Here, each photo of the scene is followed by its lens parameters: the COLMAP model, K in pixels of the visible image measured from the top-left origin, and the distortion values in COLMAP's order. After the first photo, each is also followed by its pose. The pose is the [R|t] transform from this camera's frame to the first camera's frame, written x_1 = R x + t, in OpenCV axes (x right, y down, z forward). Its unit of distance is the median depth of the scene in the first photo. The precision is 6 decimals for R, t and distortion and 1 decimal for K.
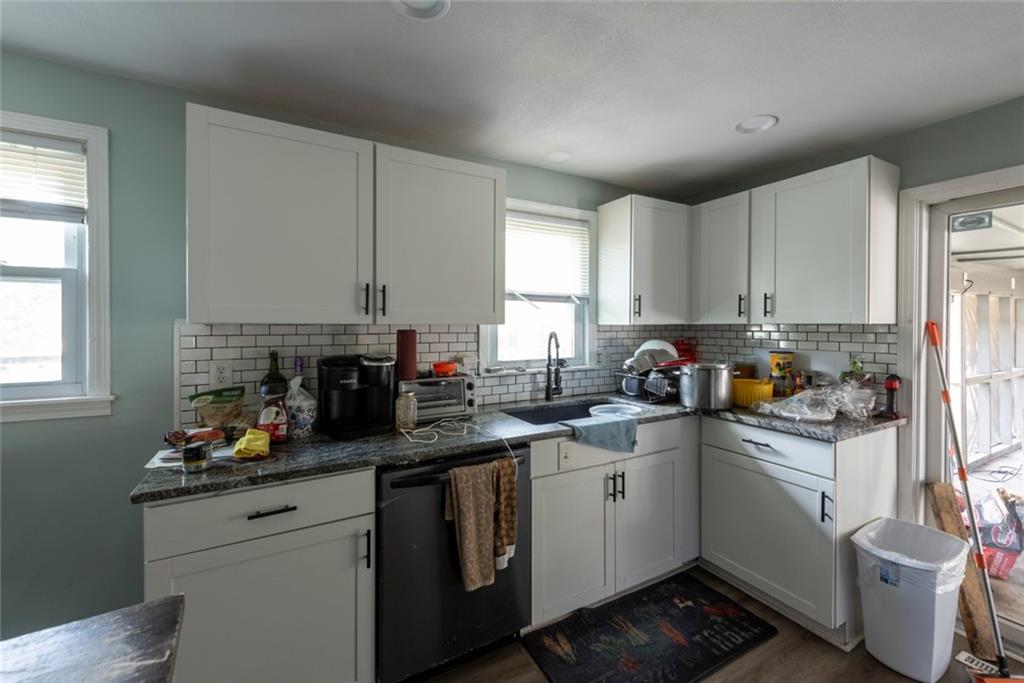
lens RADIAL K [[408.4, 0, 511.1], [0, 408.4, 327.5], [0, 0, 1]] dist [0.000519, 0.000102]
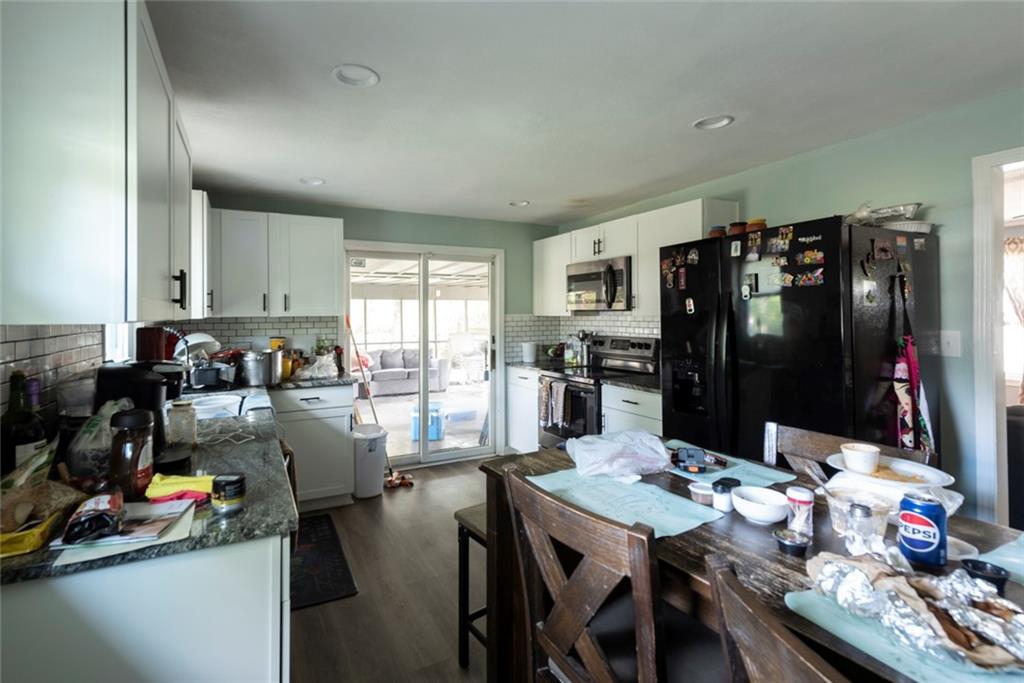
lens RADIAL K [[487.9, 0, 511.9], [0, 487.9, 310.7], [0, 0, 1]] dist [0.000369, 0.000017]
pose [[0.009248, 0.002463, 0.999954, -1.079480], [0.012193, 0.999922, -0.002576, -0.016567], [-0.999883, 0.012217, 0.009217, 0.248877]]
